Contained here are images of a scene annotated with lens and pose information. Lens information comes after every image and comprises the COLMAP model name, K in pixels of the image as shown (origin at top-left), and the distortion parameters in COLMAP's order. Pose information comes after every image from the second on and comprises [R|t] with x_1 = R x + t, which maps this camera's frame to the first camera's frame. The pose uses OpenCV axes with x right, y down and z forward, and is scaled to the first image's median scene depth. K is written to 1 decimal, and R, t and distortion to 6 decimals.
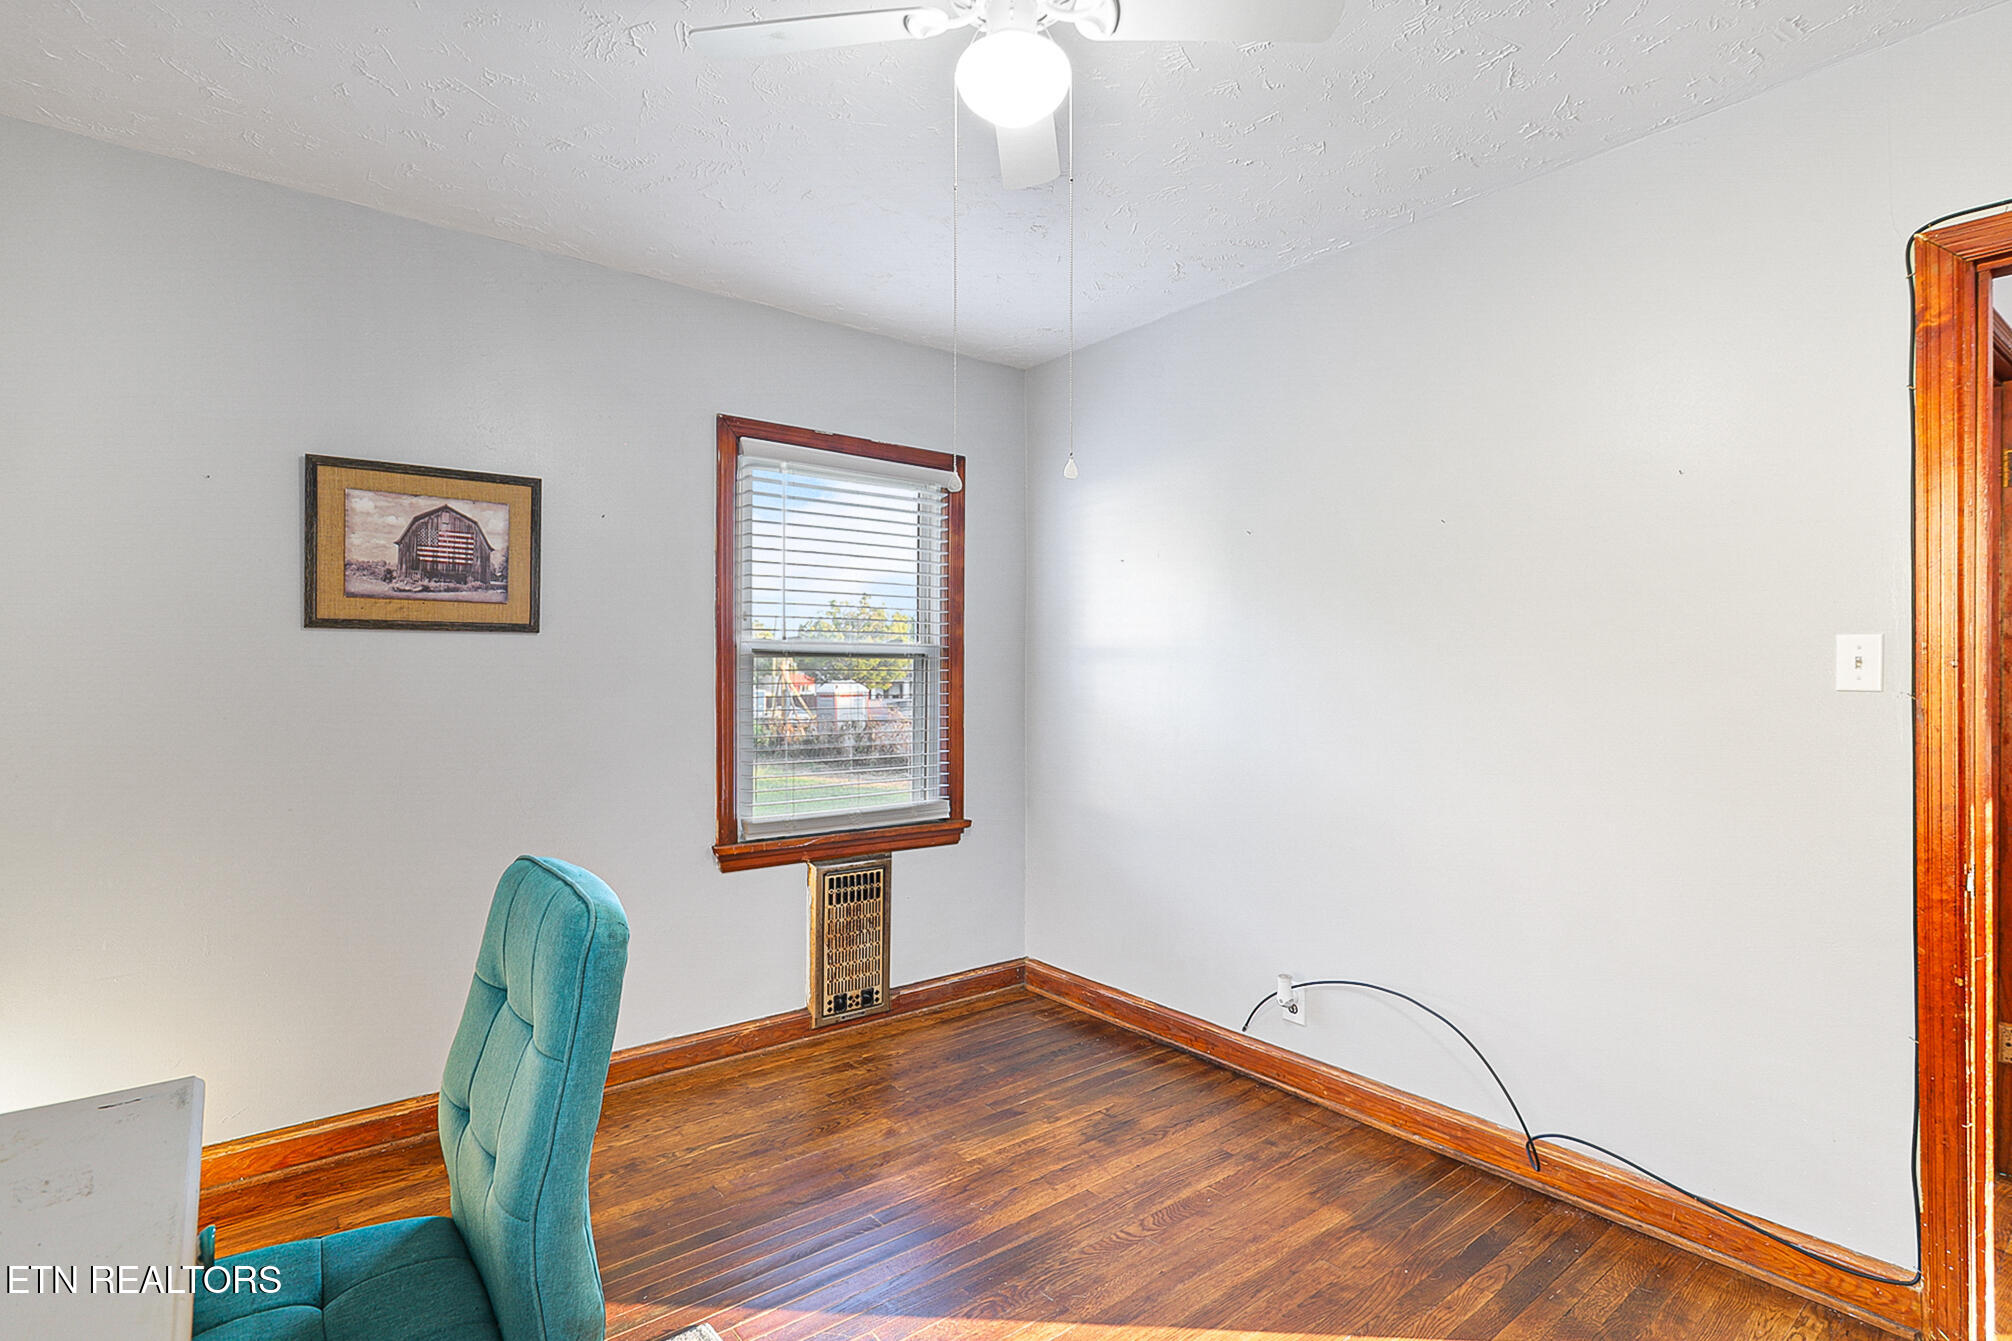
lens RADIAL K [[1015.9, 0, 1034.8], [0, 1015.9, 664.7], [0, 0, 1]] dist [-0.001161, -0.000007]
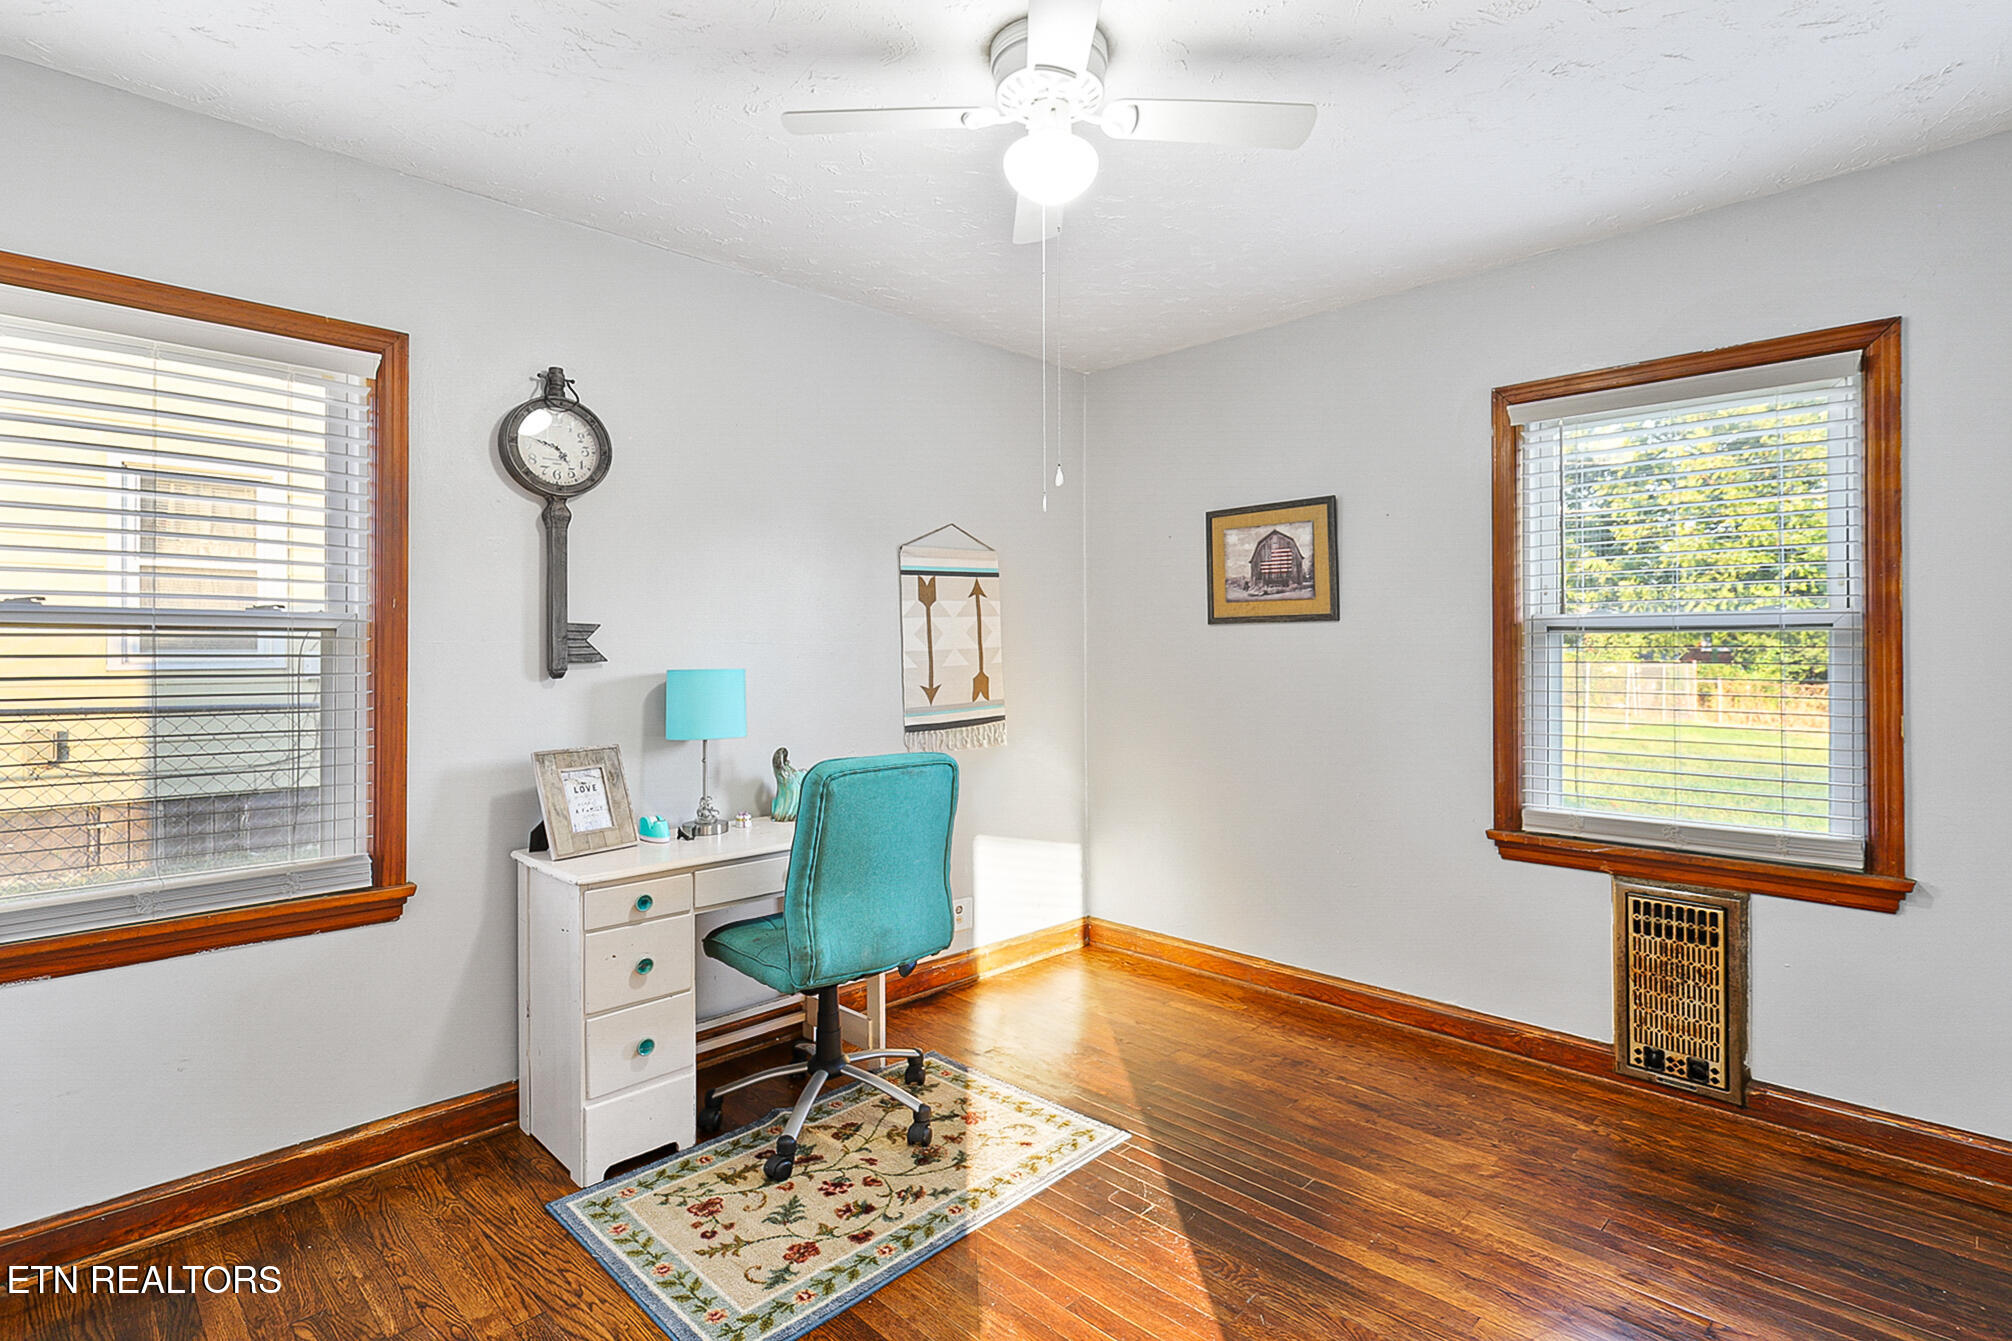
lens RADIAL K [[983.4, 0, 1004.0], [0, 983.4, 658.2], [0, 0, 1]] dist [0.000721, 0.000119]
pose [[0.084003, -0.004981, -0.996453, 0.591286], [0.004312, 0.999980, -0.004635, 0.015786], [0.996456, -0.003907, 0.084023, 0.450444]]
